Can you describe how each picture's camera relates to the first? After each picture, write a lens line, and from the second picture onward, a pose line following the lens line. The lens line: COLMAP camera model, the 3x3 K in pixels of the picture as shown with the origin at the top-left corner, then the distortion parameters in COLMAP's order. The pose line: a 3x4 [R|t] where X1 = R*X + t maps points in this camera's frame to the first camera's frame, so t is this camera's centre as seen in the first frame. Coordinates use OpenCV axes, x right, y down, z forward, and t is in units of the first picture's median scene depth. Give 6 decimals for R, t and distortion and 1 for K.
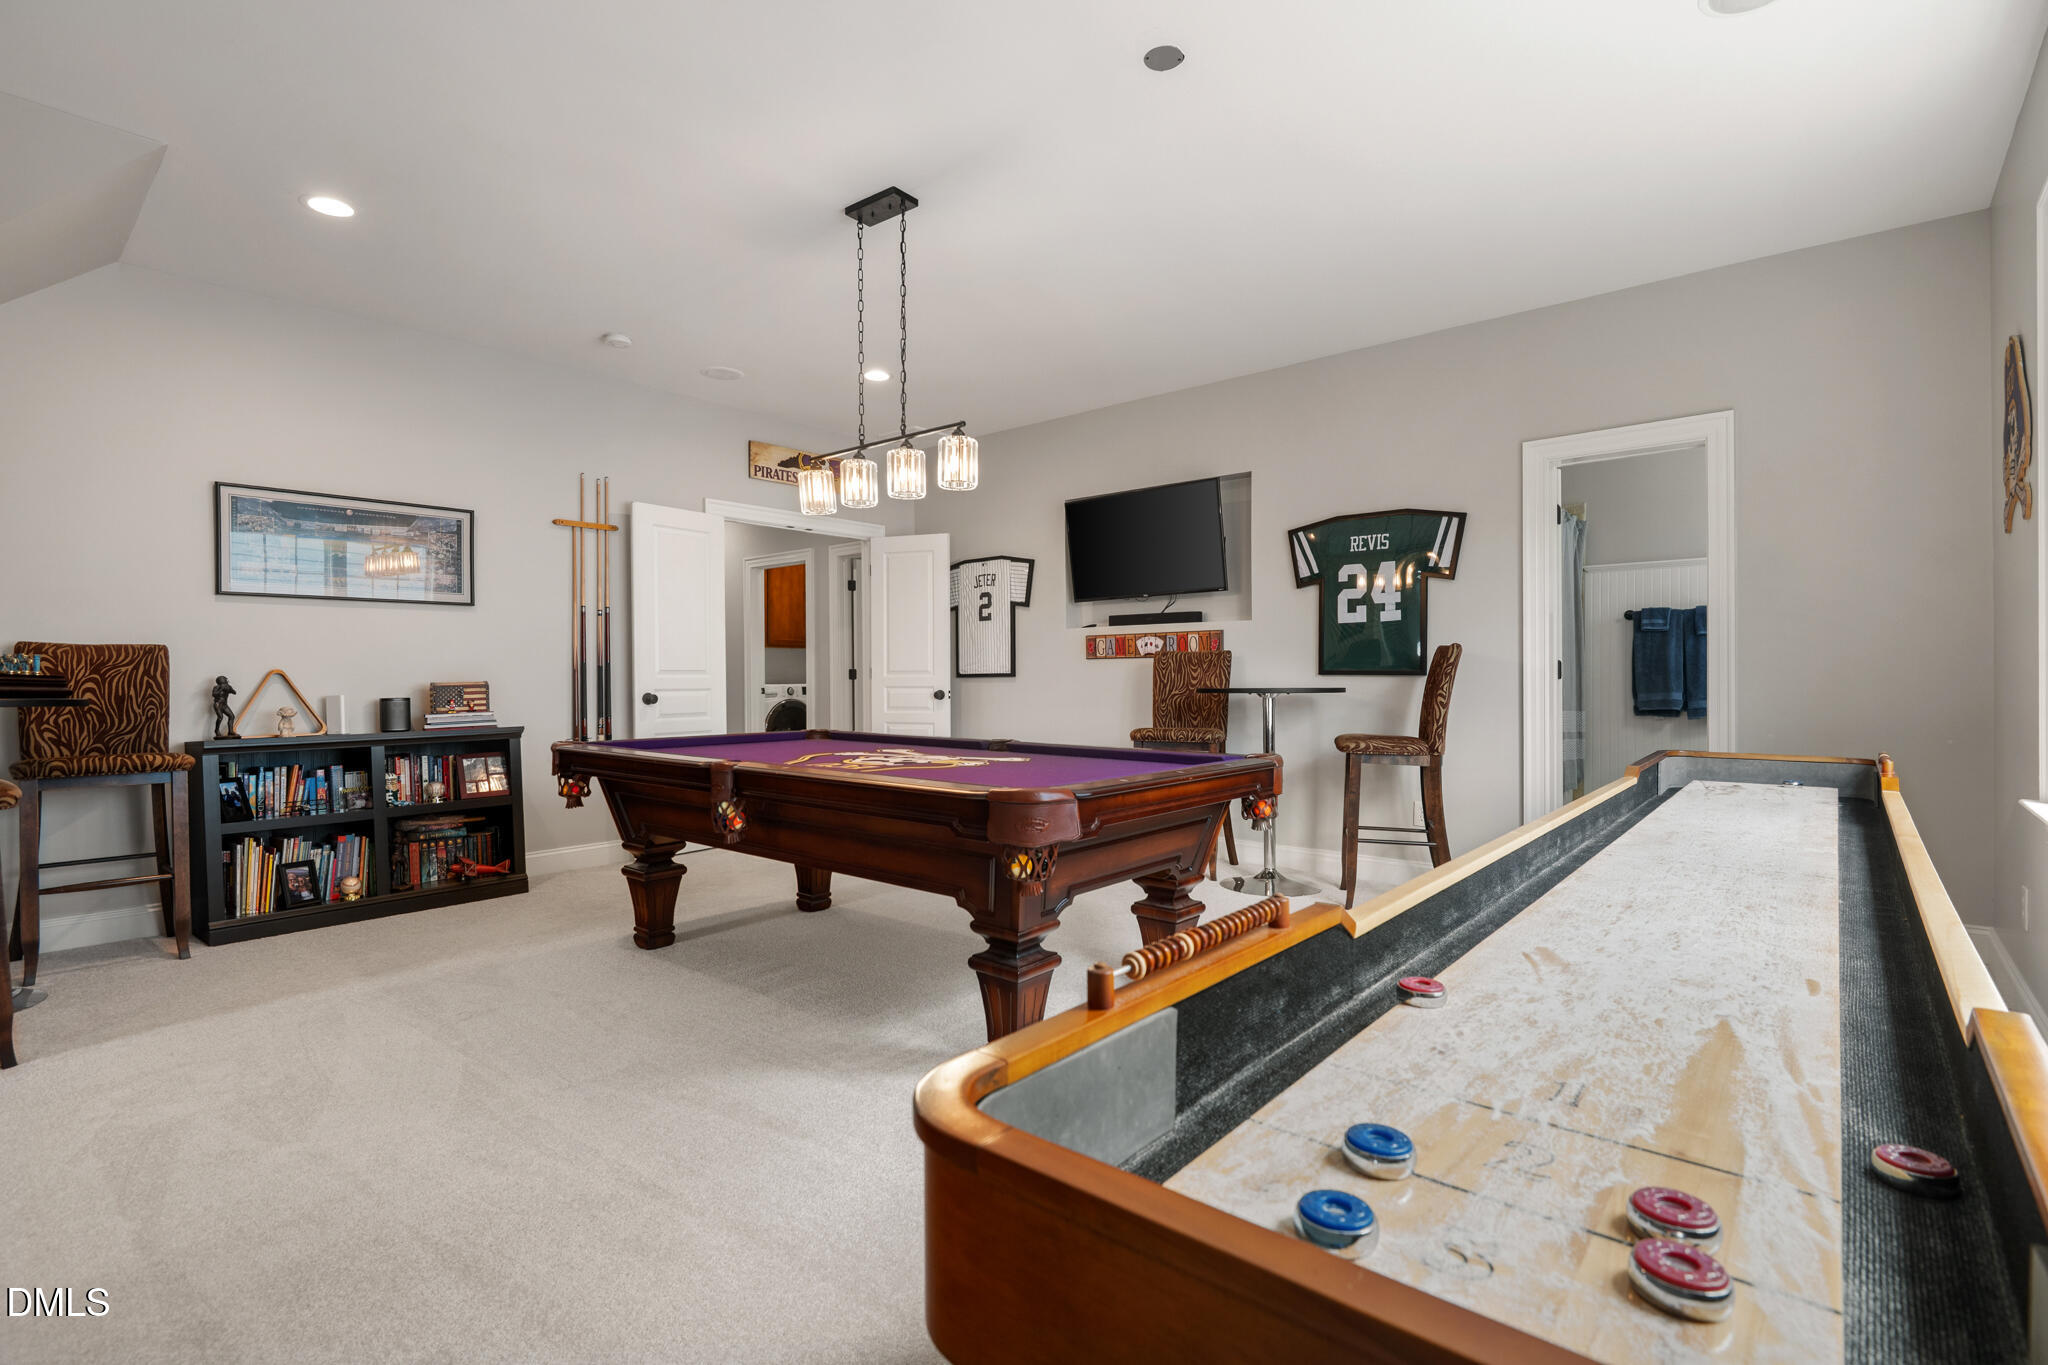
lens RADIAL K [[950.4, 0, 993.2], [0, 950.4, 684.7], [0, 0, 1]] dist [-0.001410, -0.000276]
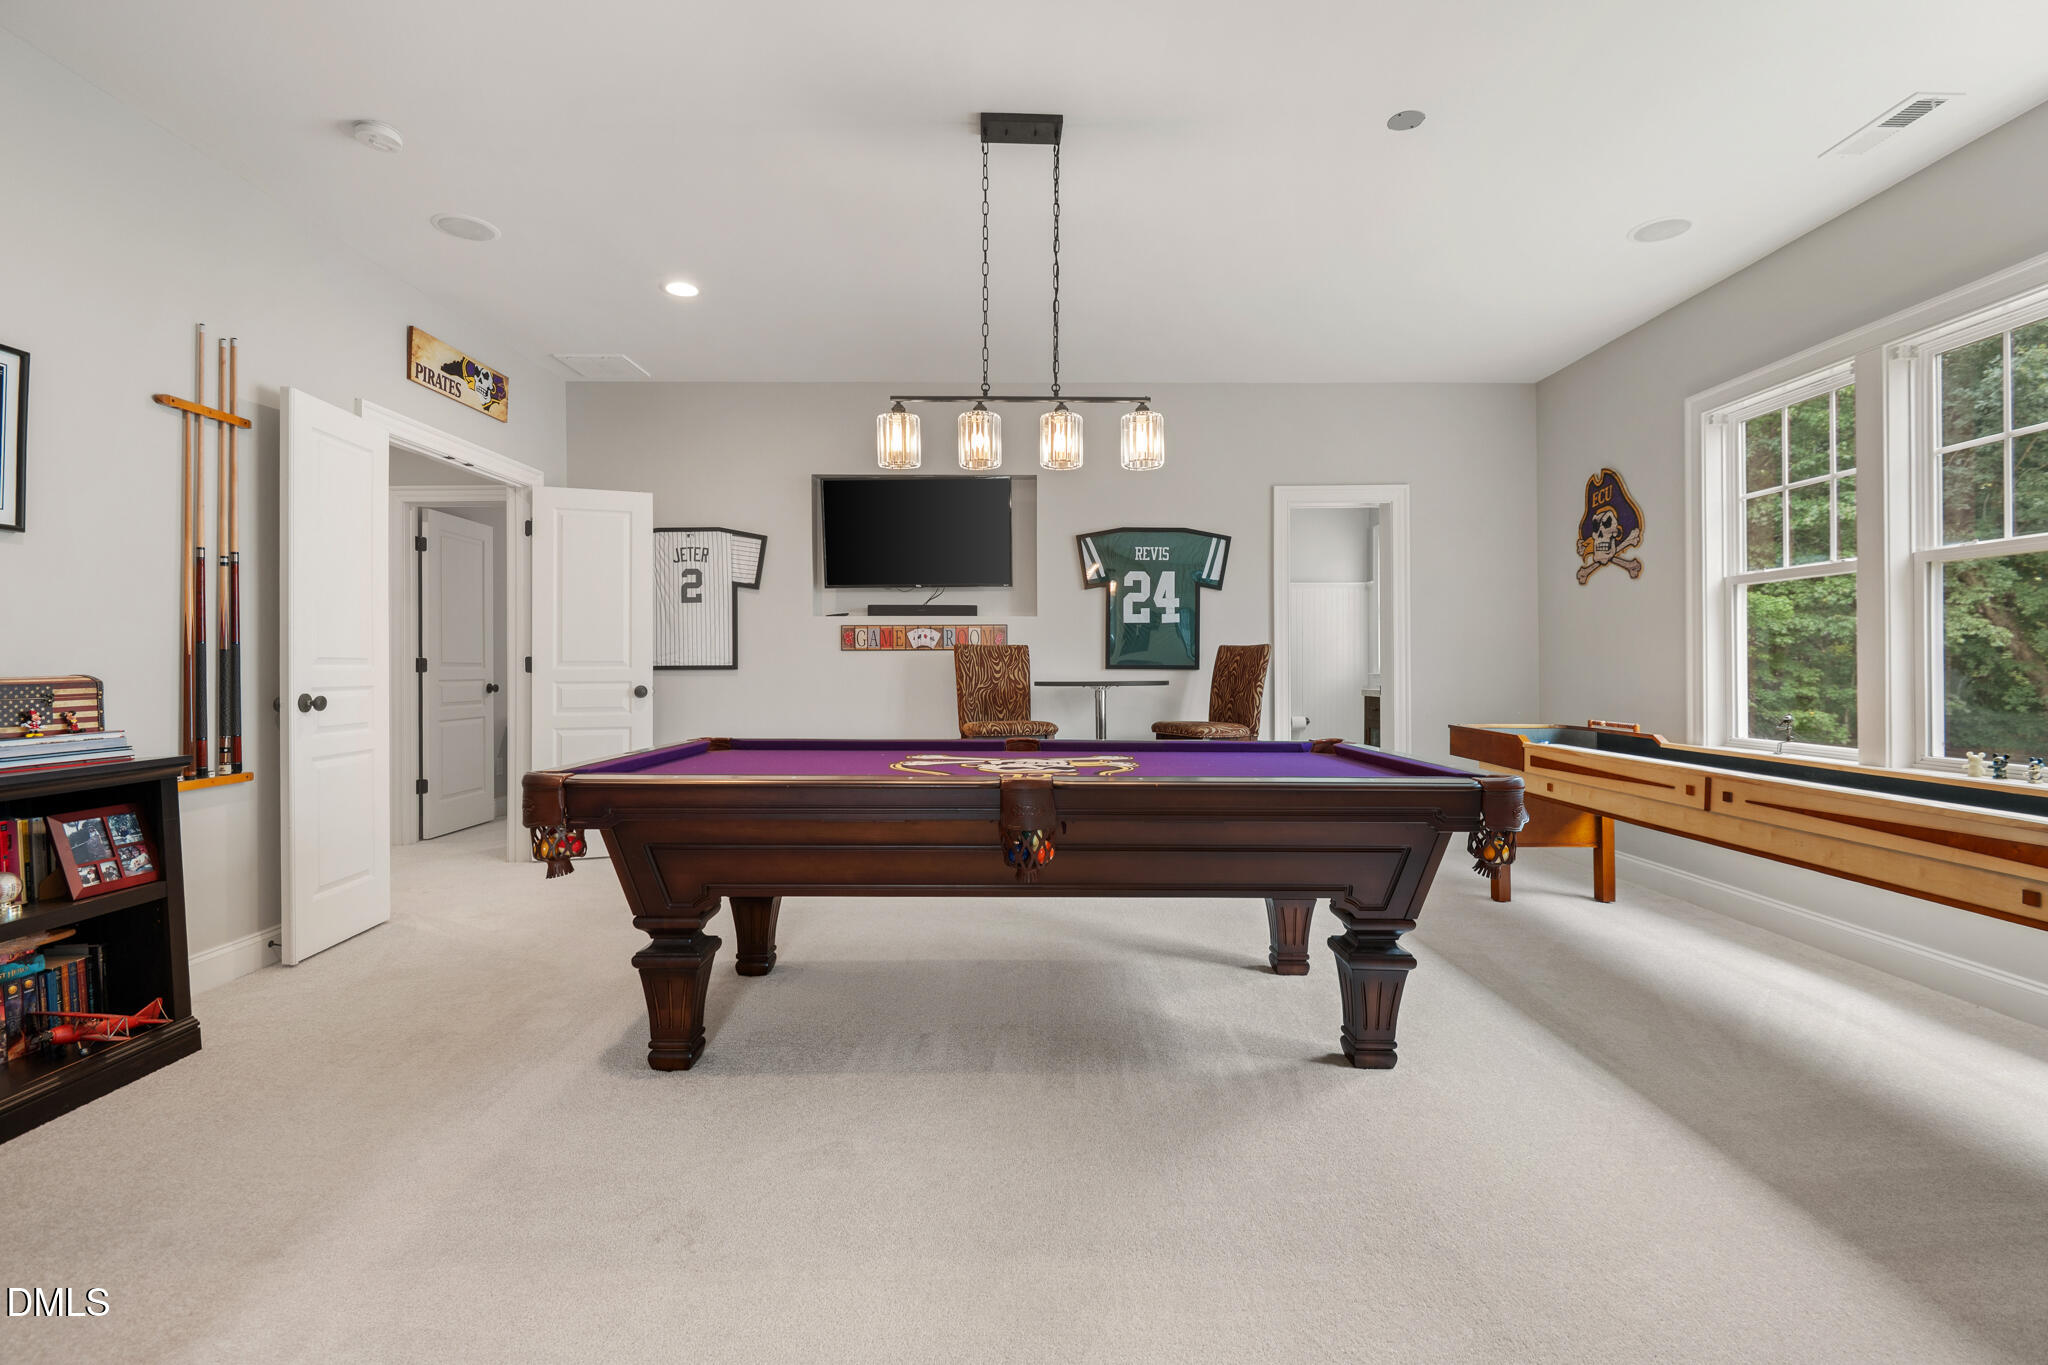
lens RADIAL K [[953.0, 0, 1021.4], [0, 953.0, 667.3], [0, 0, 1]] dist [-0.009089, 0.000670]
pose [[0.753538, 0.005089, 0.657385, -0.449135], [0.001828, 0.999950, -0.009837, -0.001880], [-0.657402, 0.008614, 0.753491, 0.230660]]
